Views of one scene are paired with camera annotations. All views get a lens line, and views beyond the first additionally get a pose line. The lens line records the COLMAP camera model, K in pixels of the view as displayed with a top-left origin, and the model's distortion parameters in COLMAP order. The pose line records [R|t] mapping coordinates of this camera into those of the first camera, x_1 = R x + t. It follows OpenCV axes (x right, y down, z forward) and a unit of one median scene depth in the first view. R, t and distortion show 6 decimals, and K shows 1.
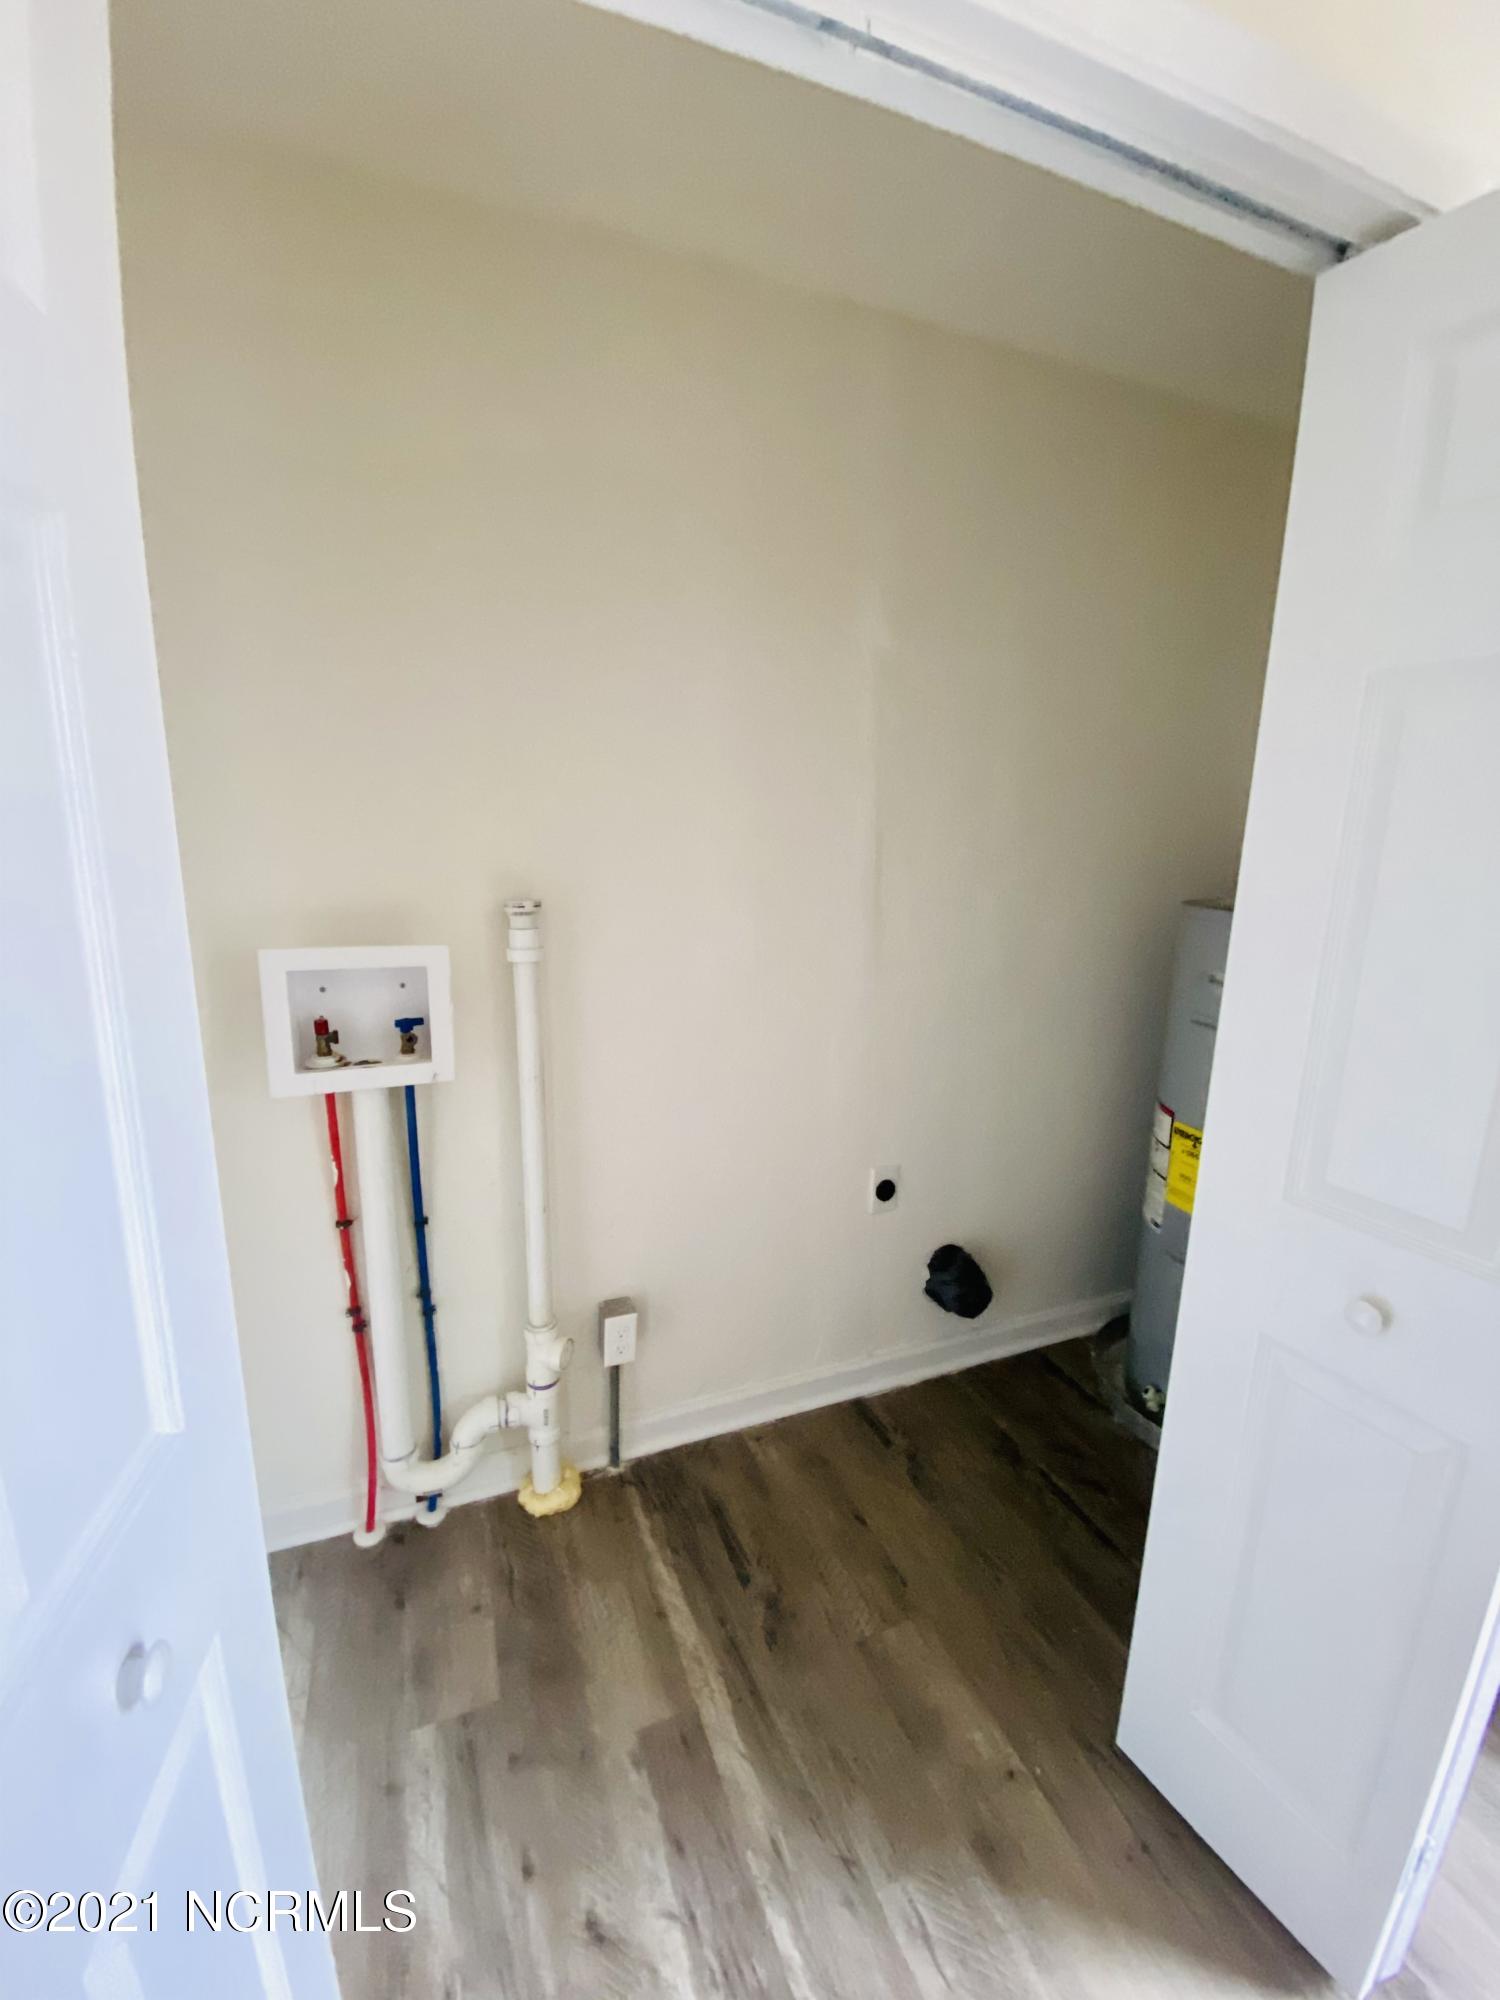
lens RADIAL K [[793.9, 0, 761.3], [0, 793.9, 996.2], [0, 0, 1]] dist [-0.048844, -0.001812]
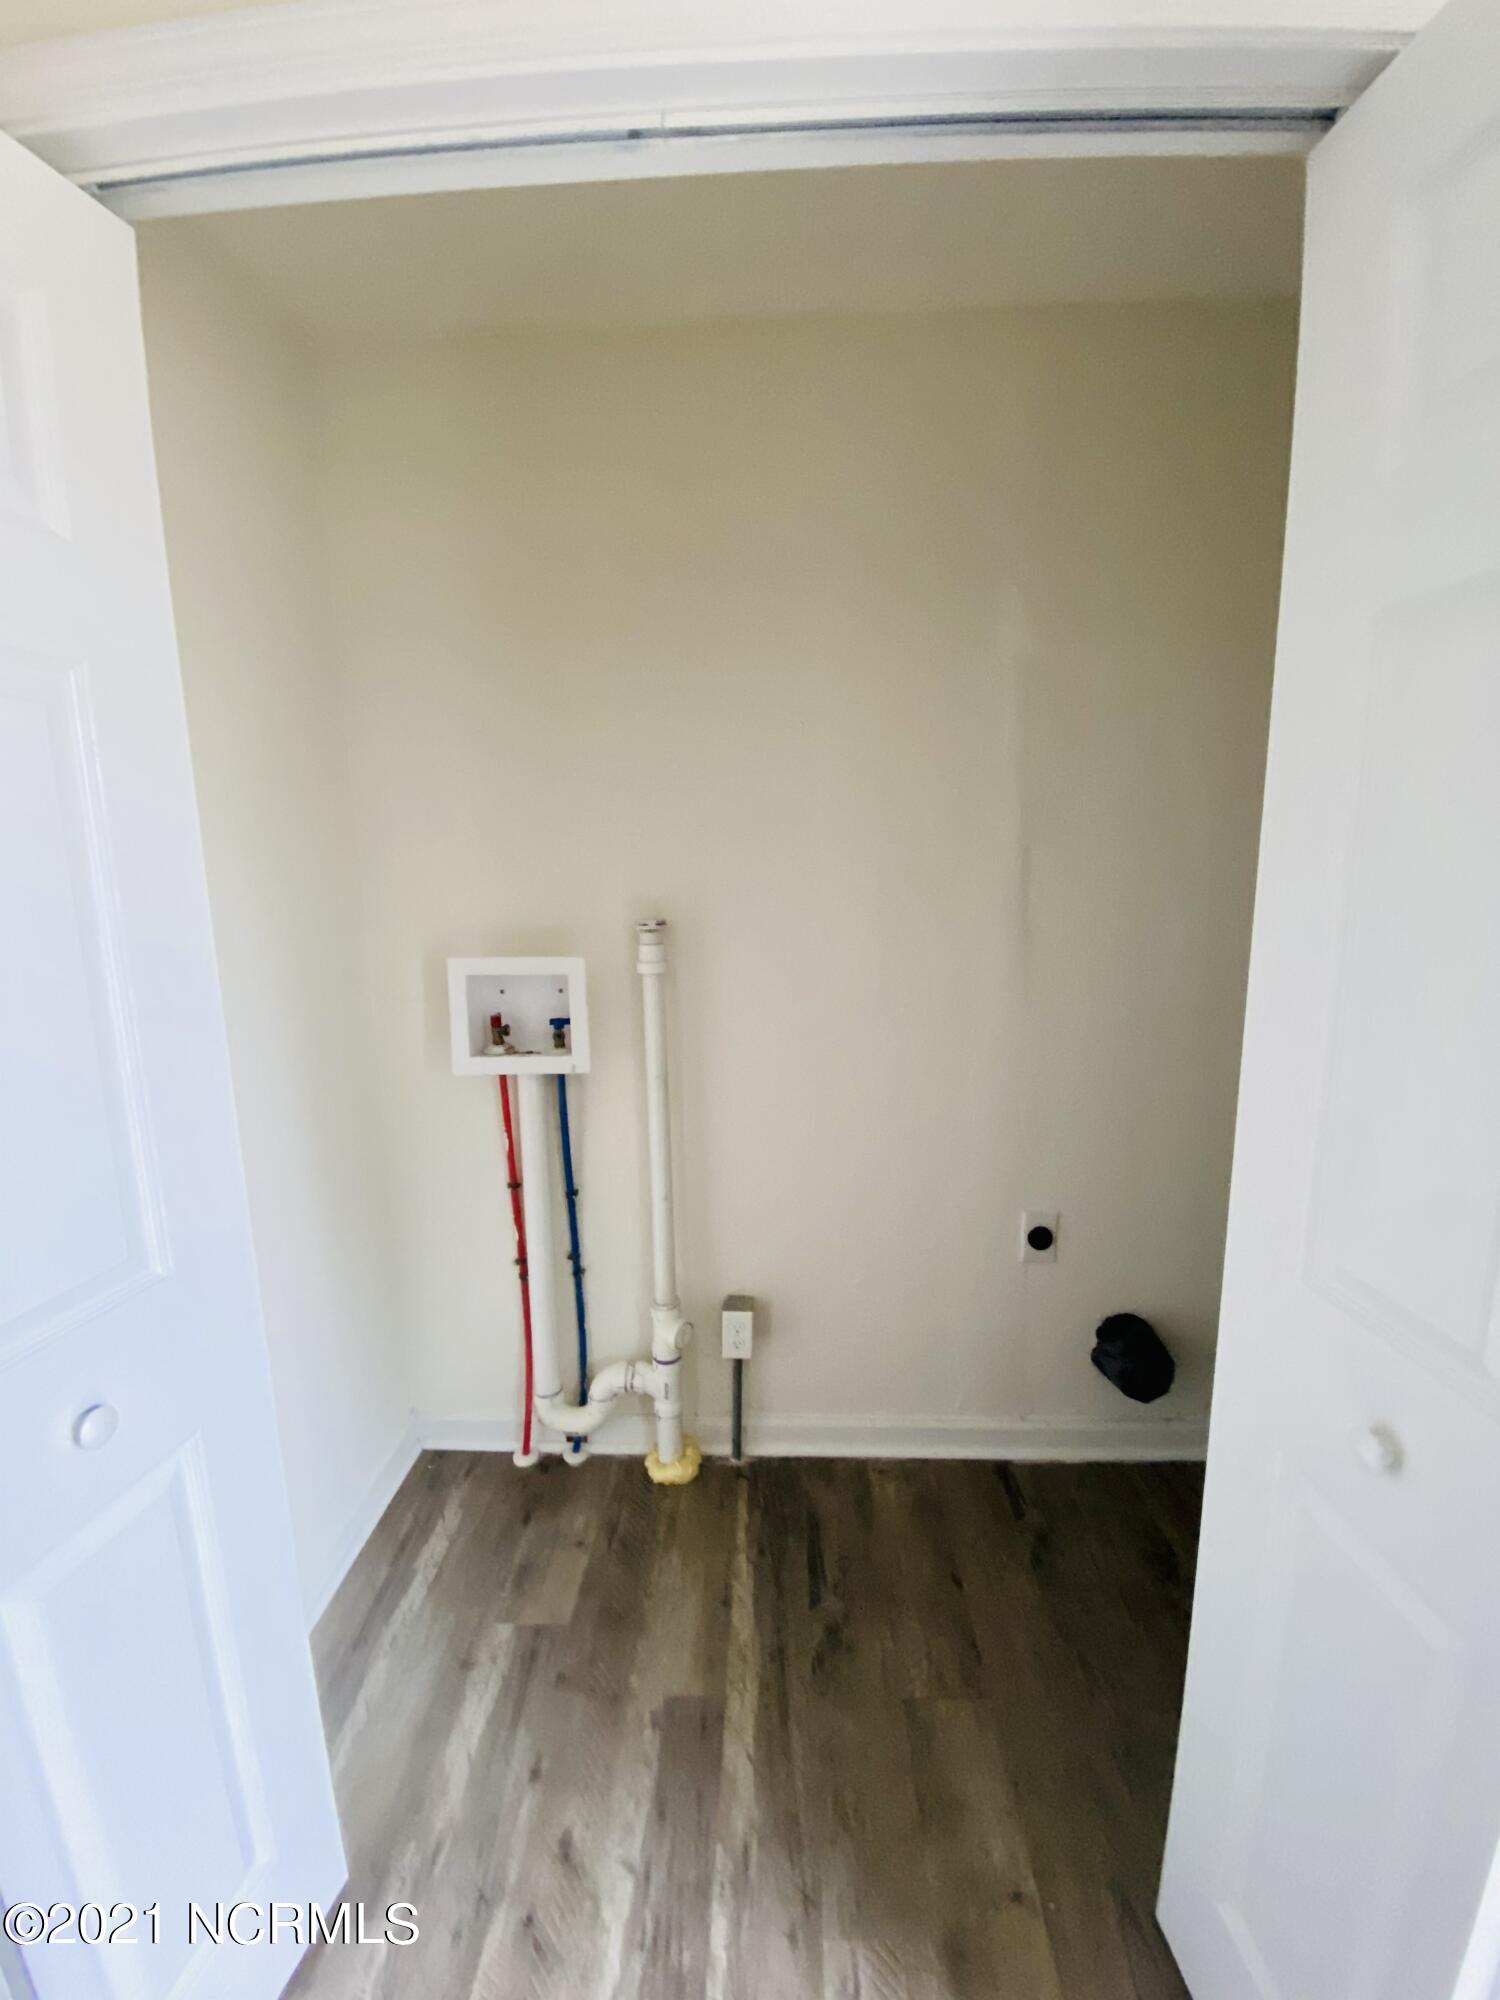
lens RADIAL K [[793.9, 0, 741.9], [0, 793.9, 991.4], [0, 0, 1]] dist [-0.048844, -0.001812]
pose [[0.906694, 0.034769, -0.420353, 0.300963], [-0.053379, 0.998042, -0.032587, 0.012311], [0.418398, 0.051985, 0.906775, 0.022199]]
